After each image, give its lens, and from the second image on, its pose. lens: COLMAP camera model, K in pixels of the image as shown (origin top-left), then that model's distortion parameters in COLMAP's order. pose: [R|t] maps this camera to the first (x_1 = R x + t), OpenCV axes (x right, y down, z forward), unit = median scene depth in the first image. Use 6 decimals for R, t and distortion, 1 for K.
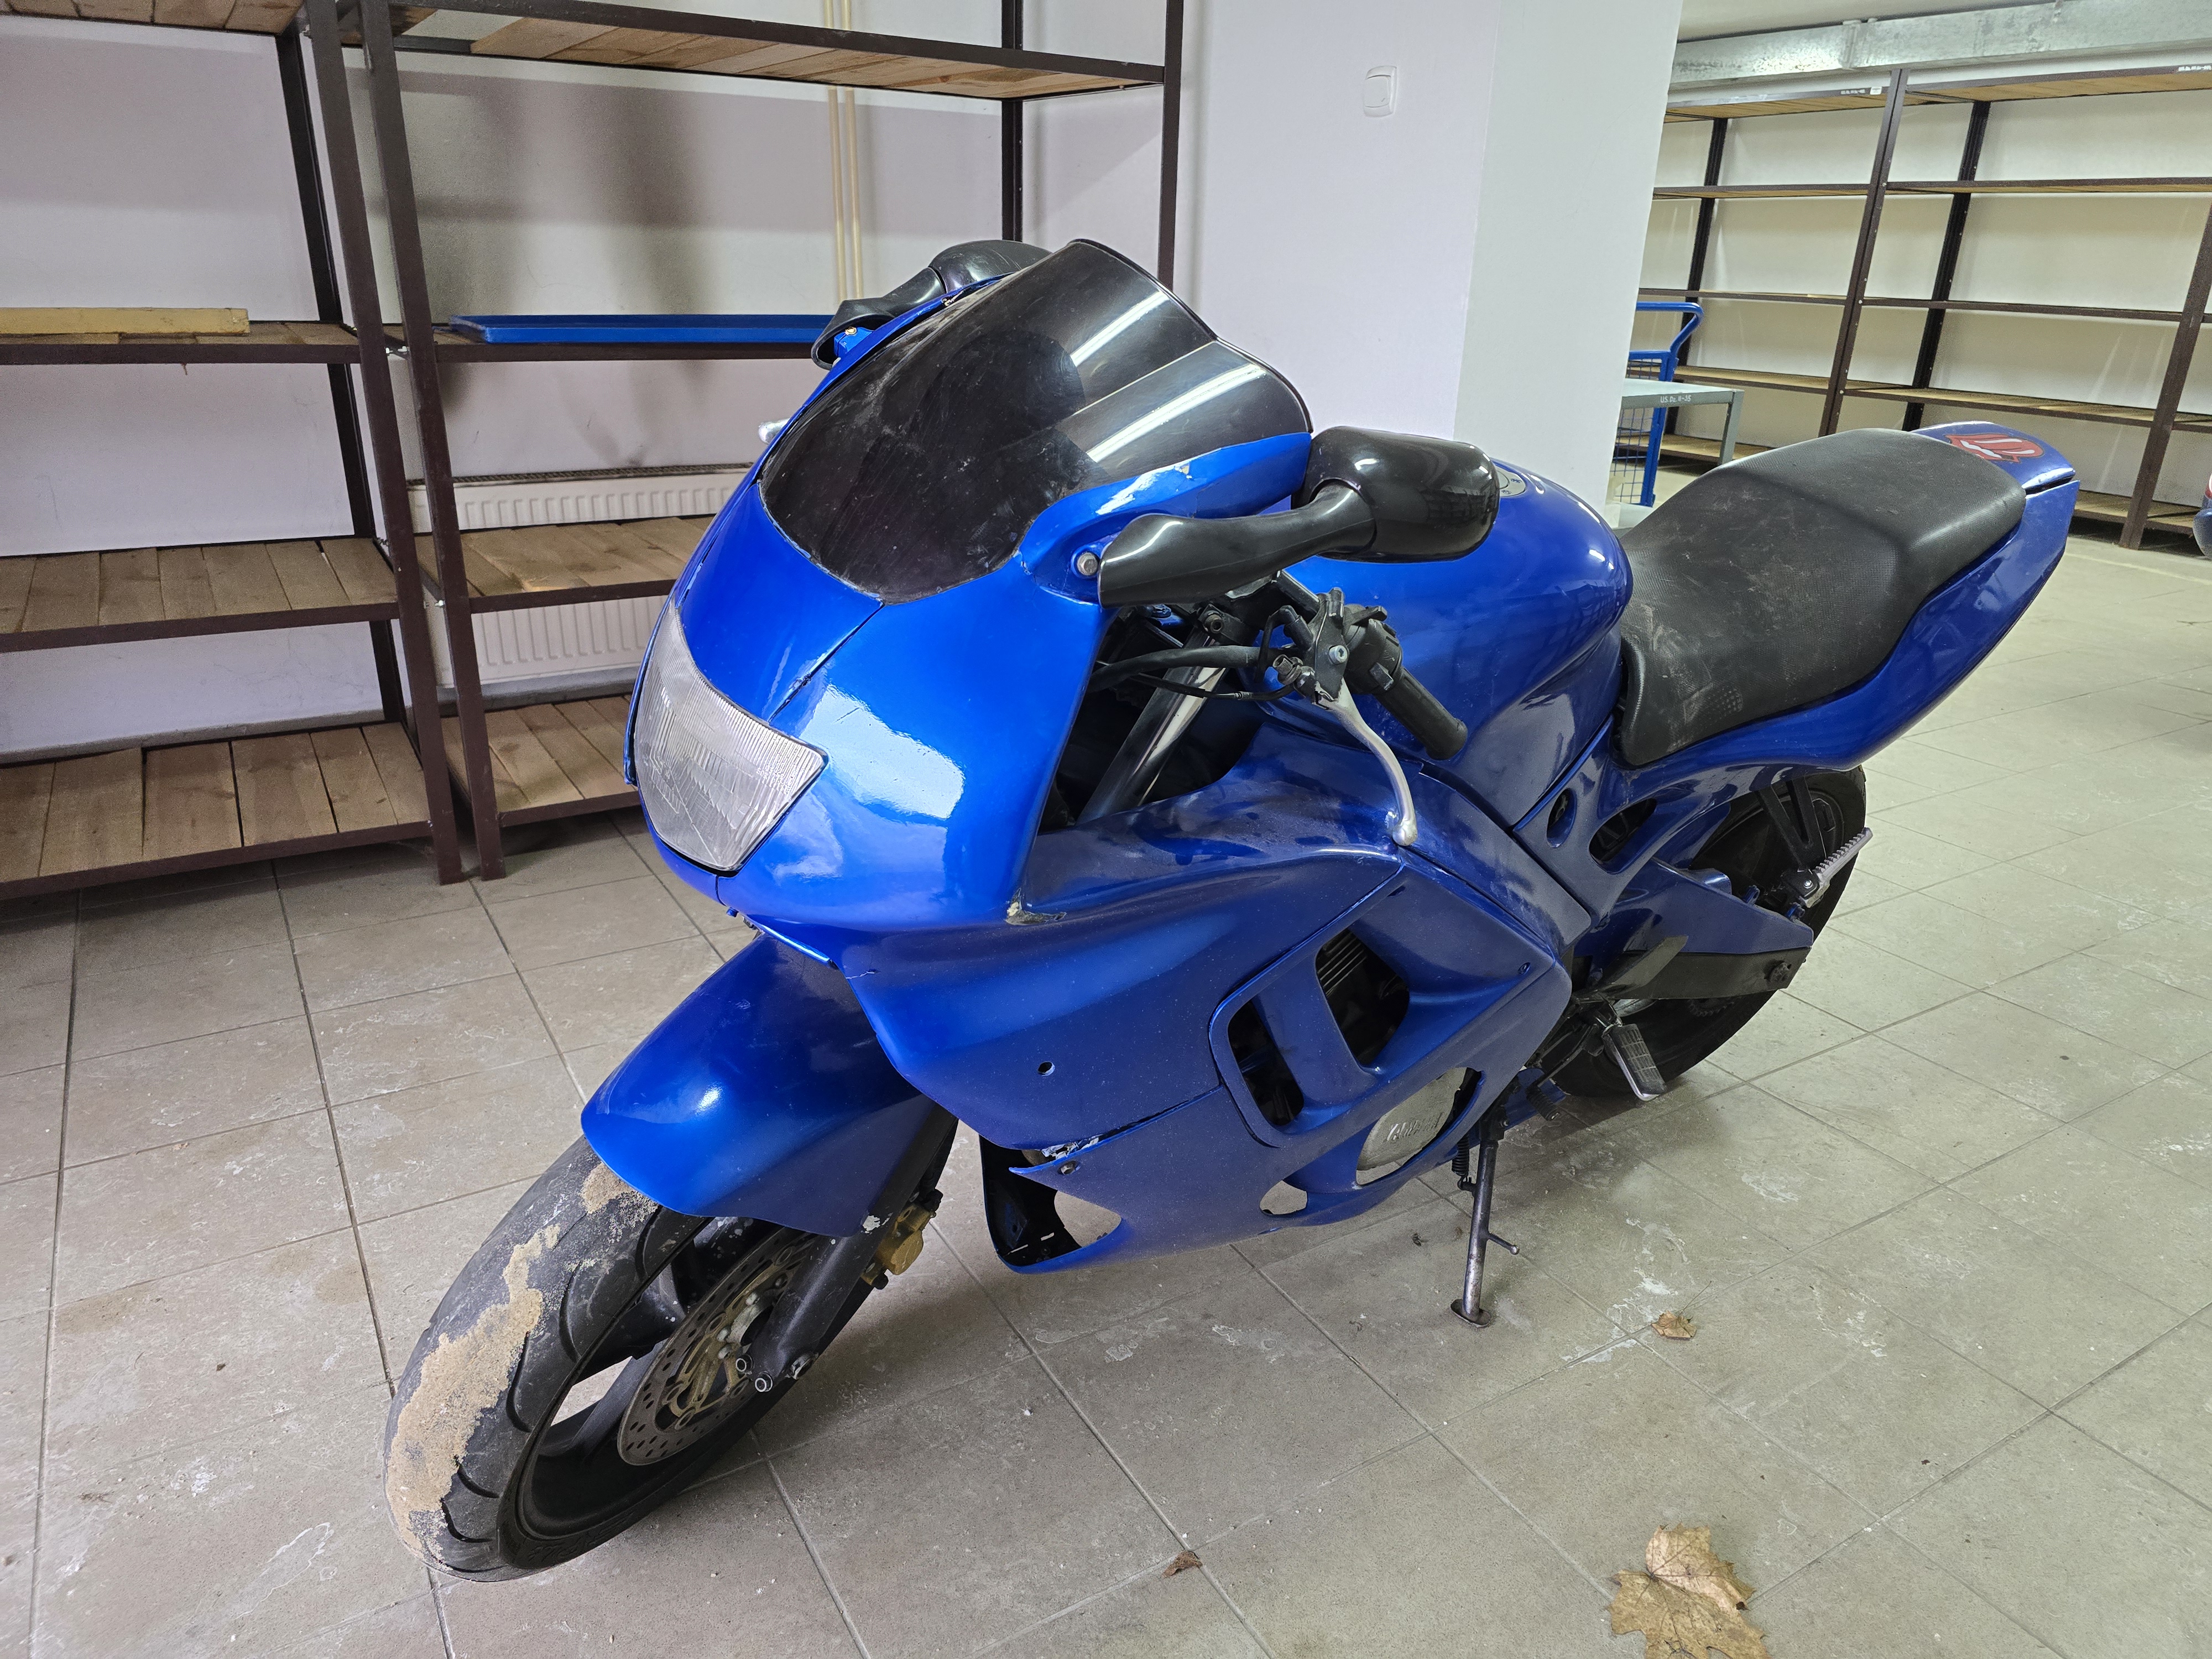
lens RADIAL K [[1479.9, 0, 1120.7], [0, 1479.9, 835.4], [0, 0, 1]] dist [0.050416, -0.039051]
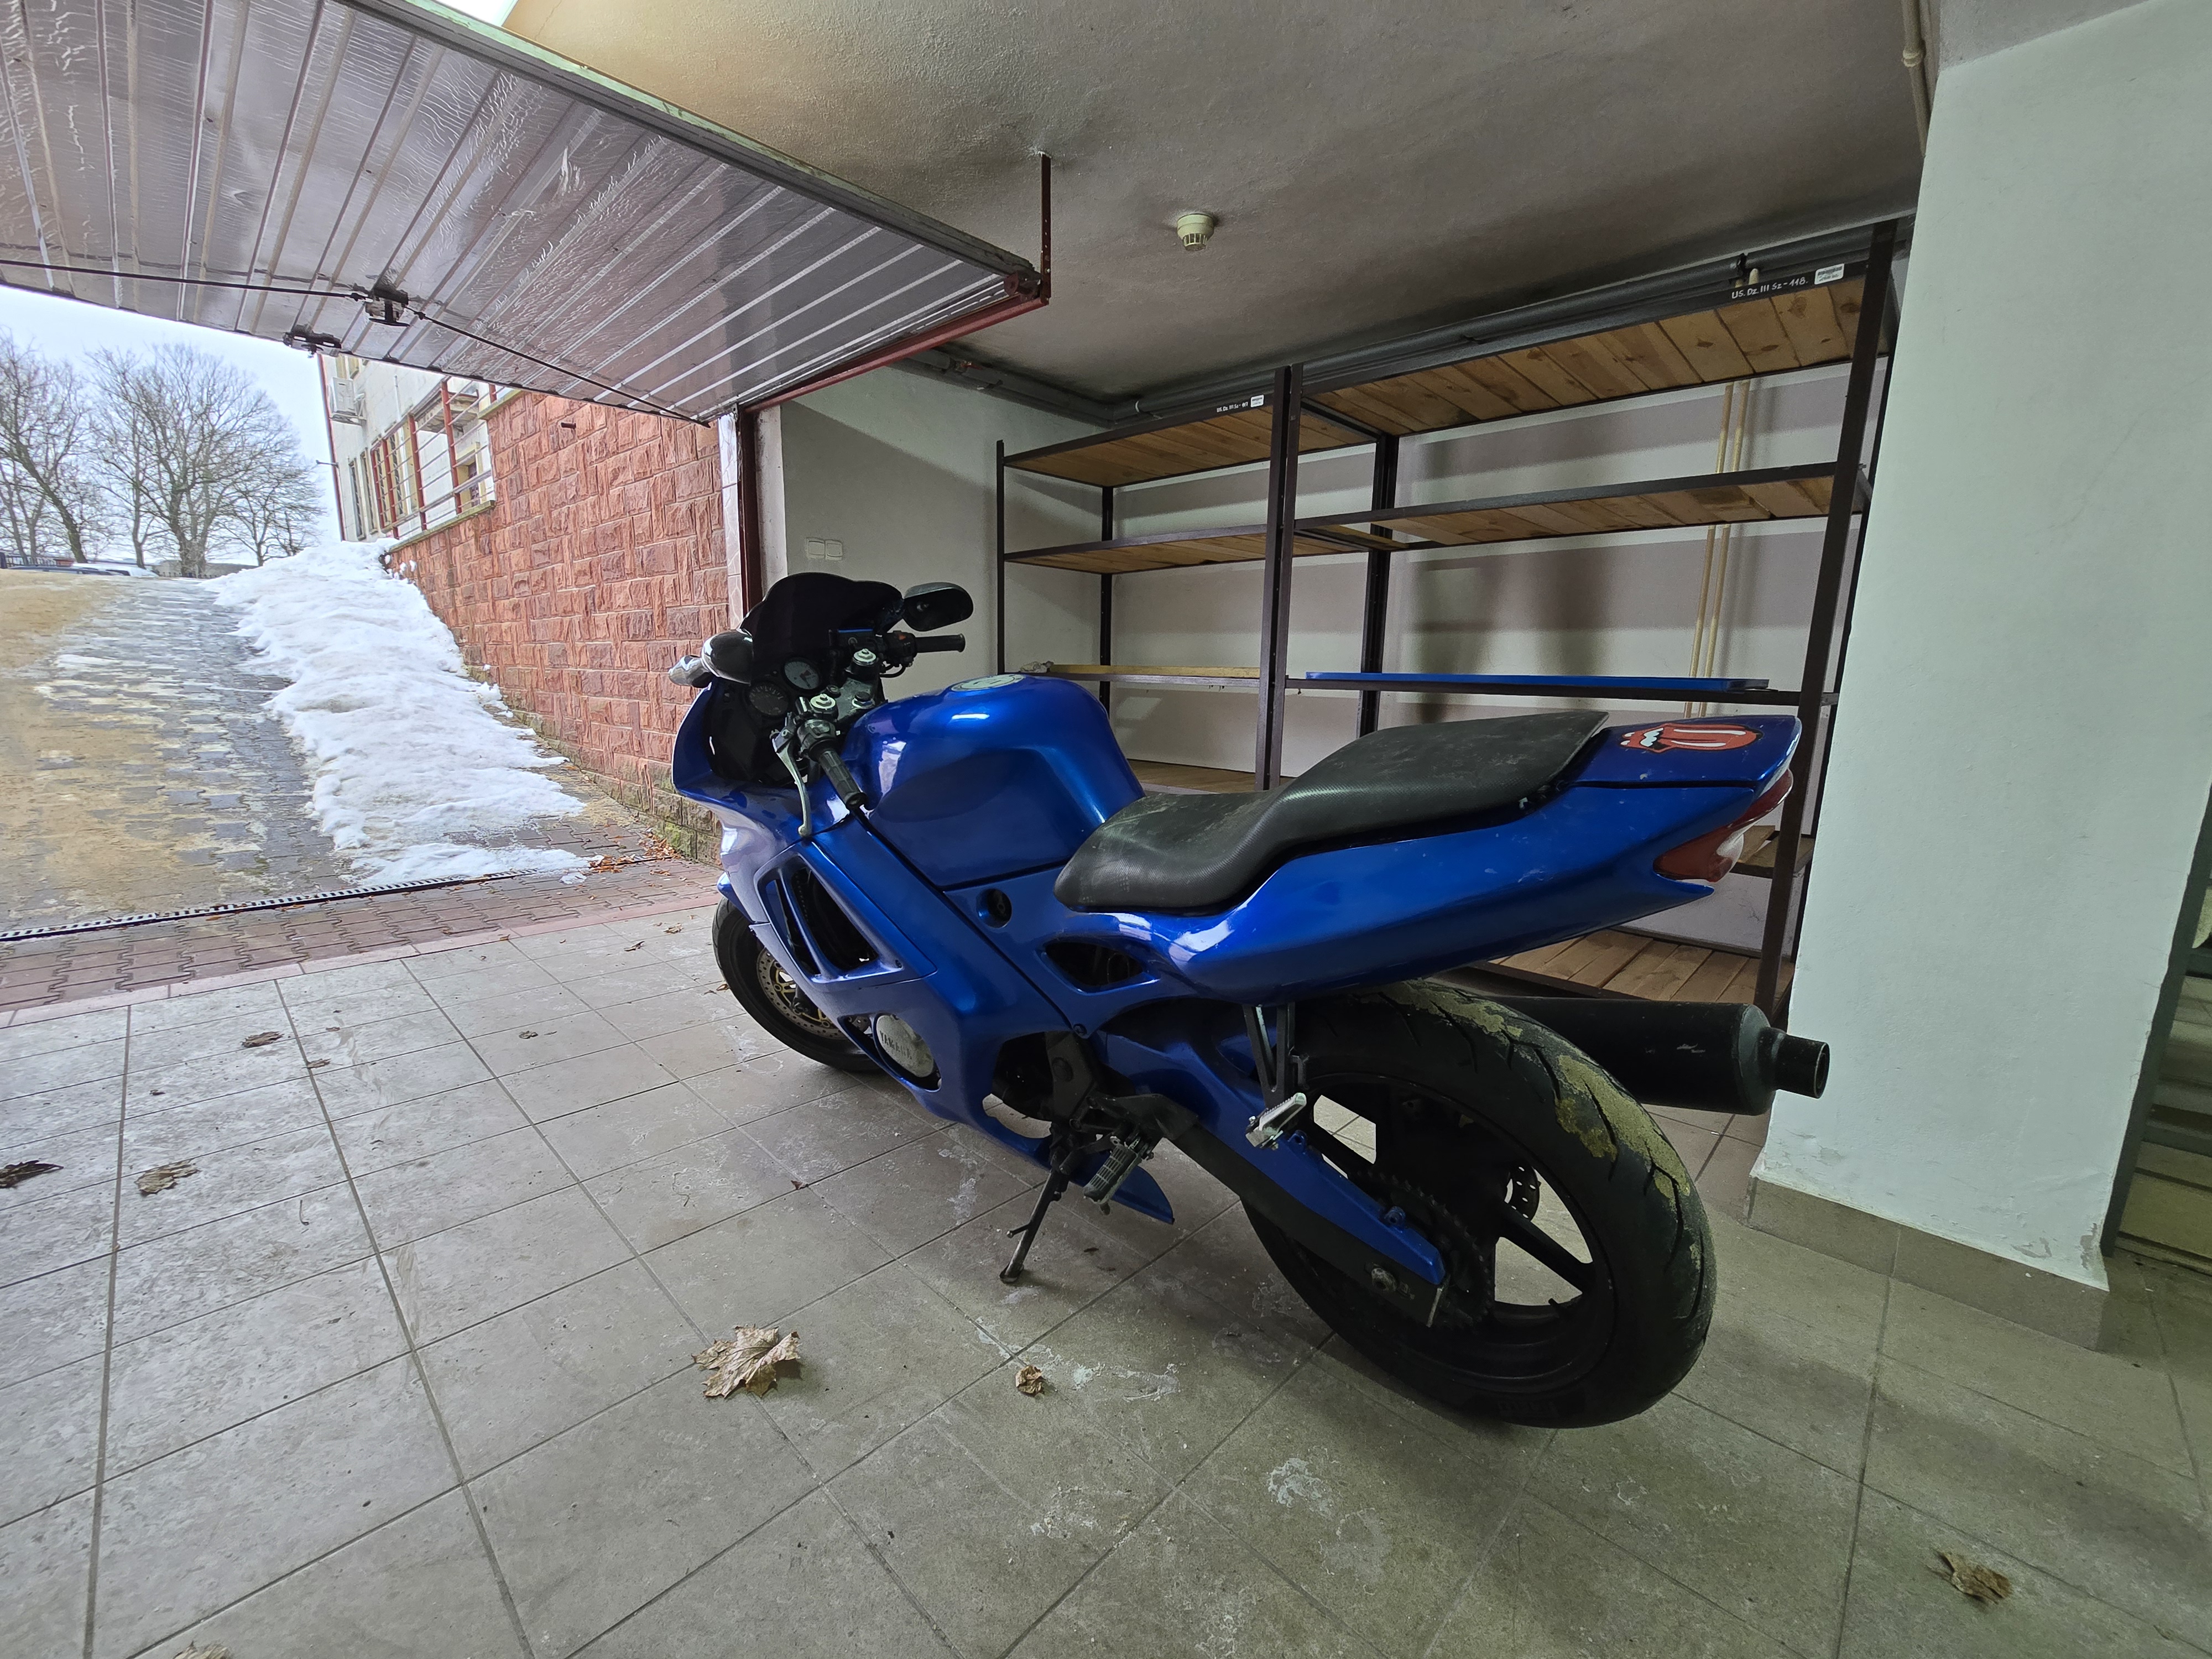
lens RADIAL K [[906.0, 0, 1097.9], [0, 906.0, 837.2], [0, 0, 1]] dist [-0.003055, -0.000165]
pose [[0.247431, 0.156949, -0.956109, 0.544688], [-0.372505, 0.926359, 0.055665, -0.074009], [0.894437, 0.342382, 0.287674, 0.370271]]
